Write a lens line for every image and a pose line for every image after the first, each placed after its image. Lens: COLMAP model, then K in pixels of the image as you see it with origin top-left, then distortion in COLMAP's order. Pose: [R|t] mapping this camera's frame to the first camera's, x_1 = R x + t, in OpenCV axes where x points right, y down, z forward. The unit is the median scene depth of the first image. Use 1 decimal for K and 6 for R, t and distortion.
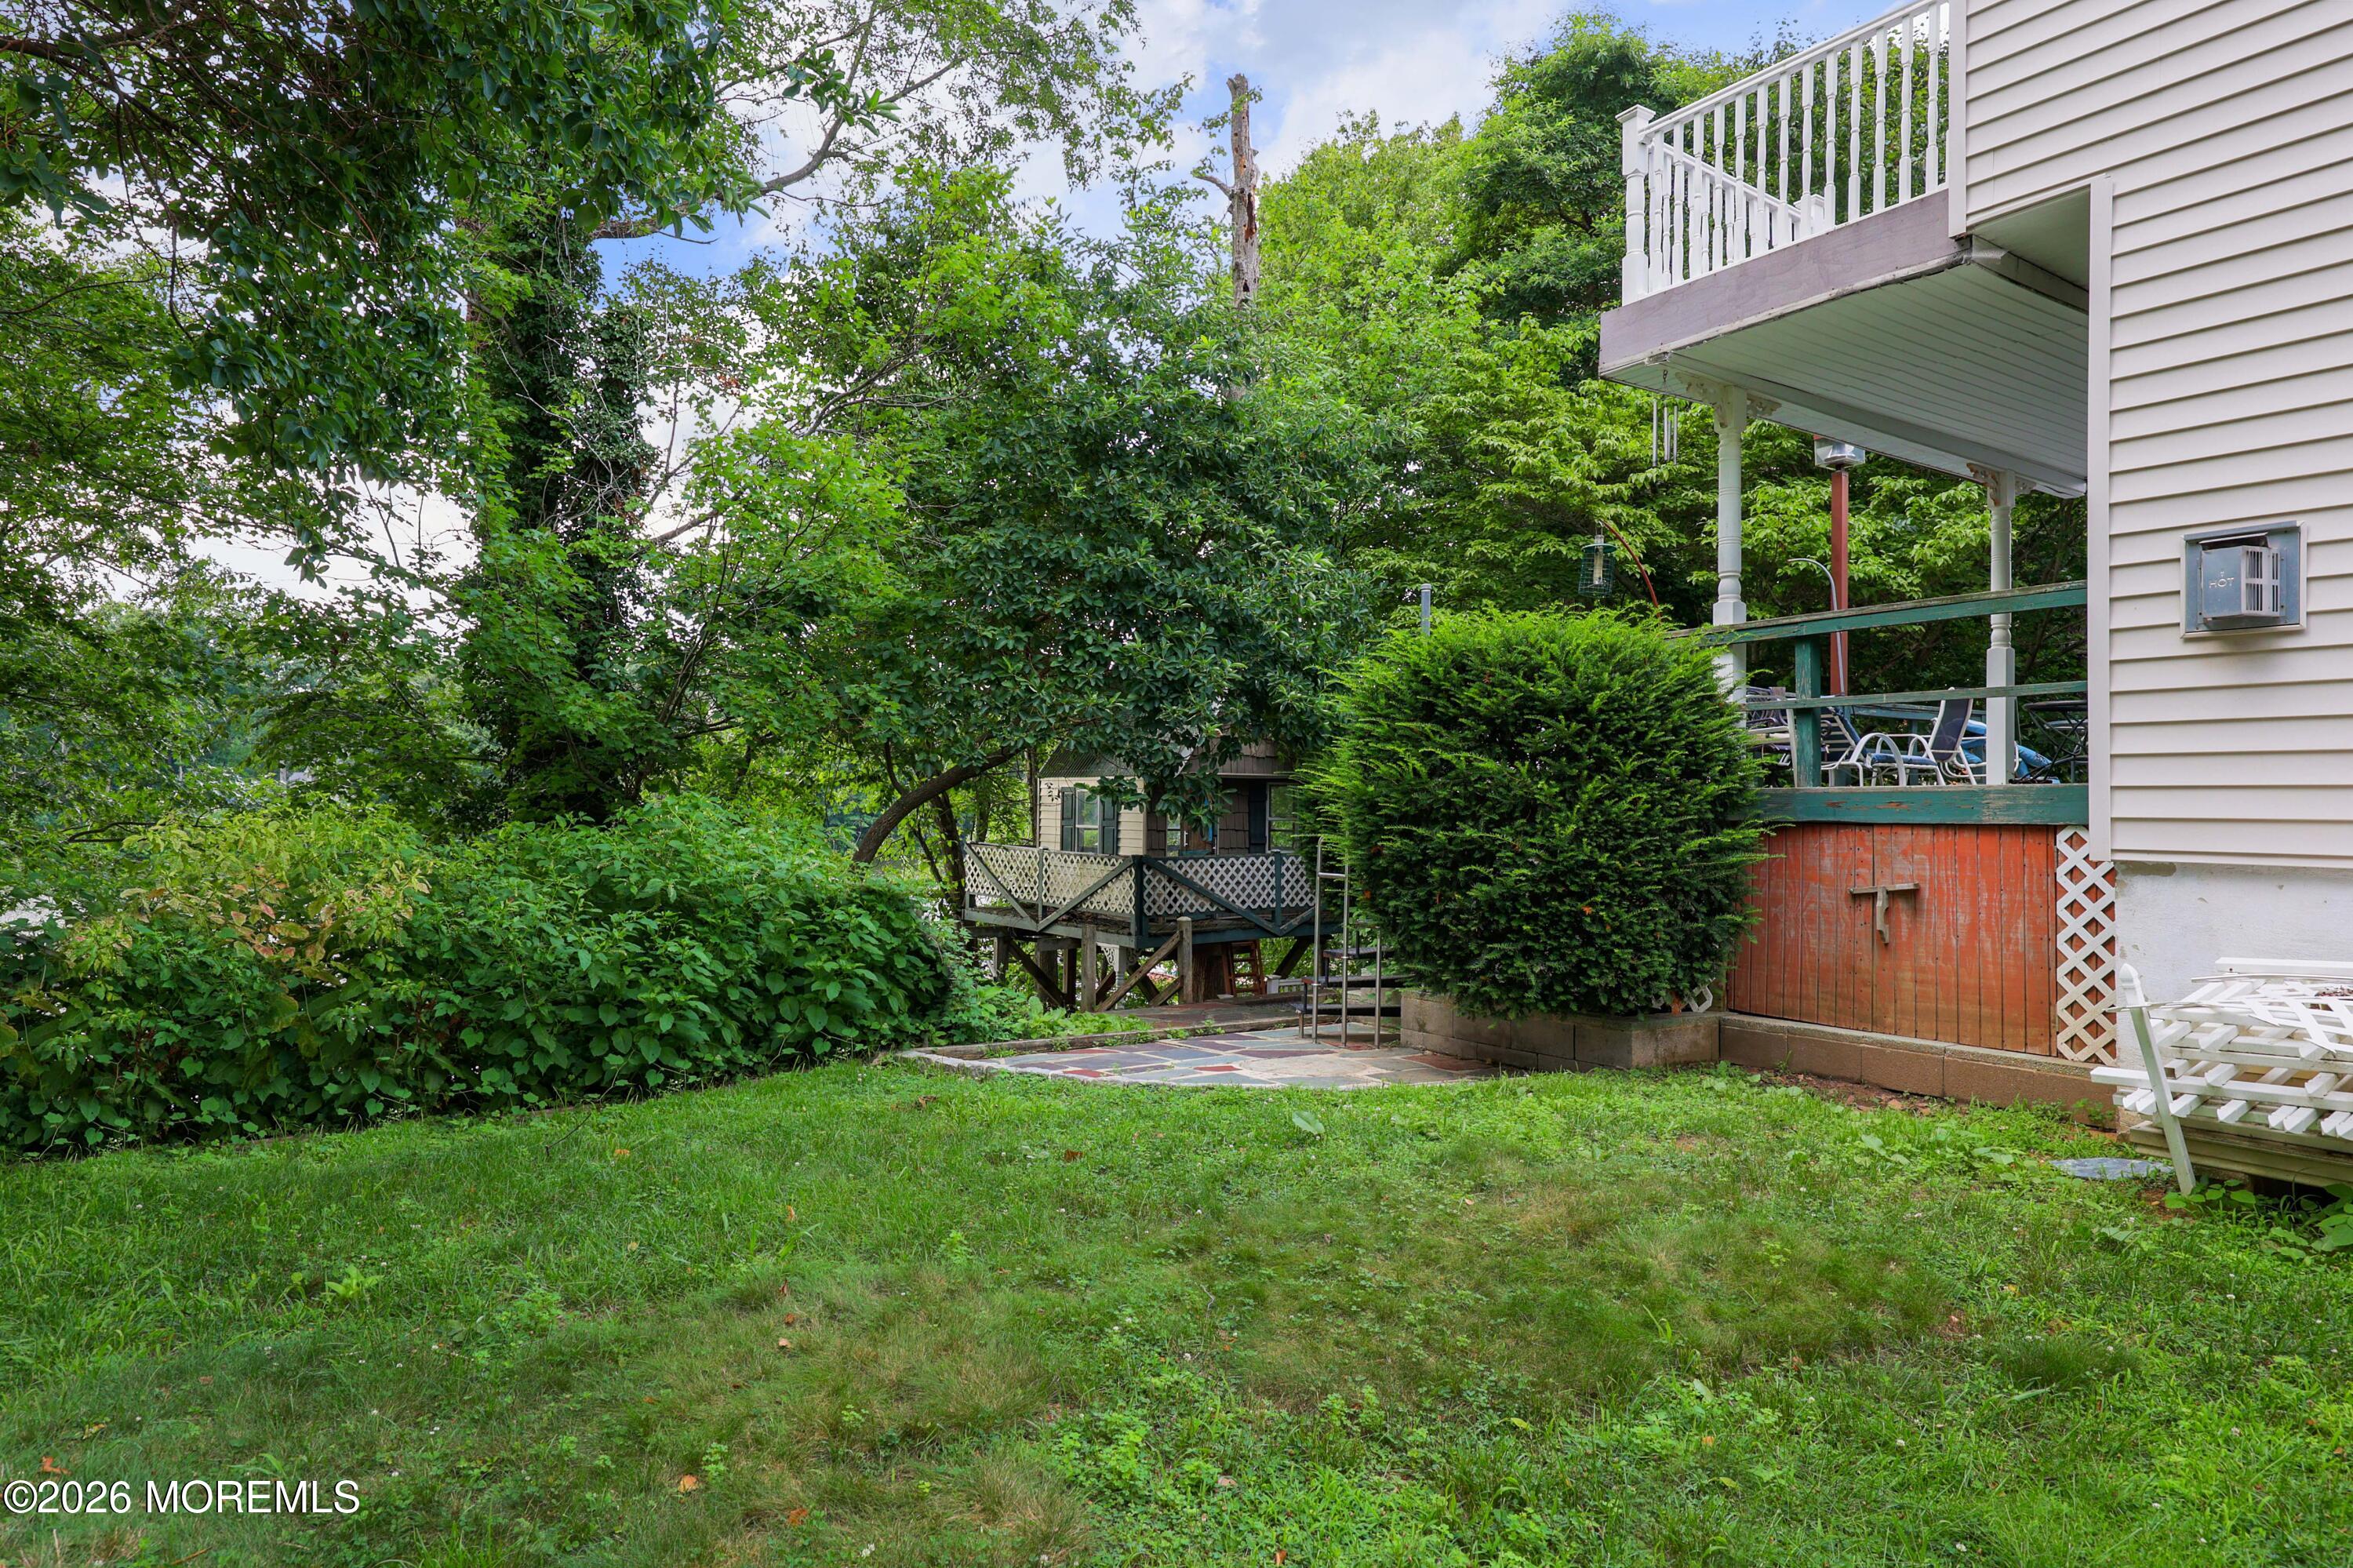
lens RADIAL K [[1447.7, 0, 1175.5], [0, 1447.7, 799.3], [0, 0, 1]] dist [-0.000900, 0.000019]
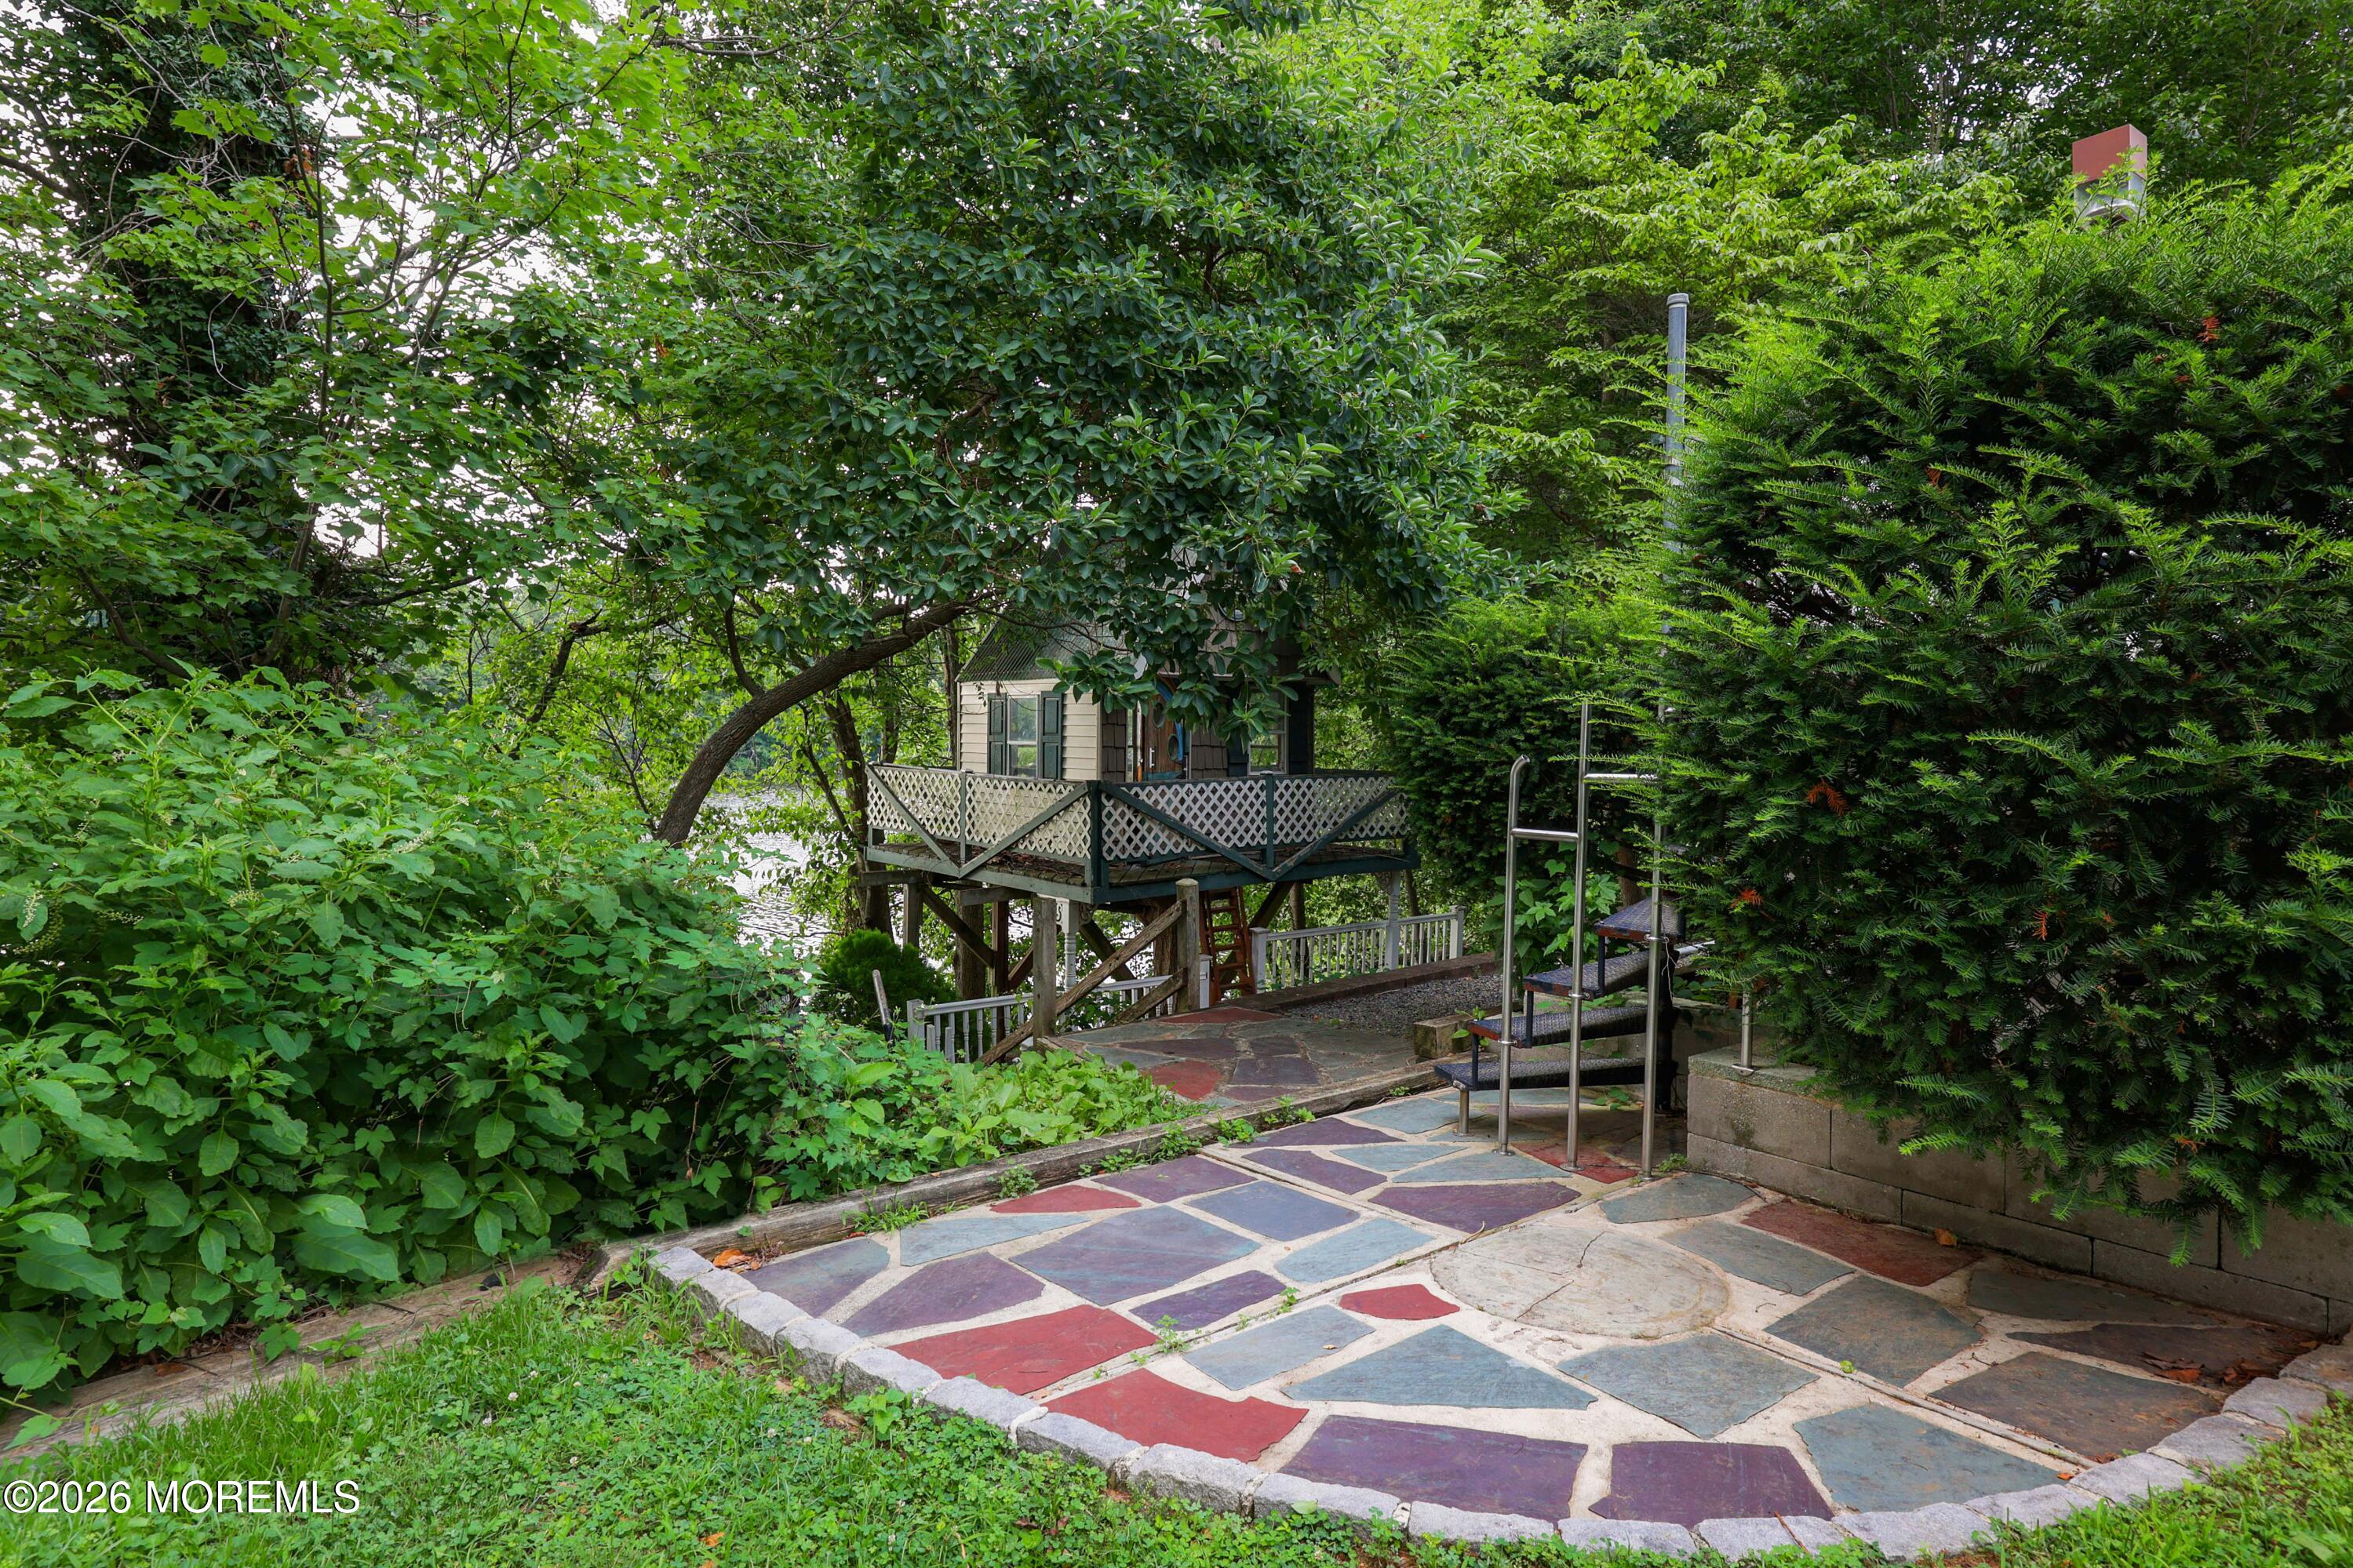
lens RADIAL K [[1321.7, 0, 1177.3], [0, 1321.7, 773.0], [0, 0, 1]] dist [-0.022966, -0.000749]
pose [[0.997457, -0.007256, 0.070905, -0.030271], [0.004290, 0.999113, 0.041895, 0.006122], [-0.071146, -0.041484, 0.996603, 0.302718]]
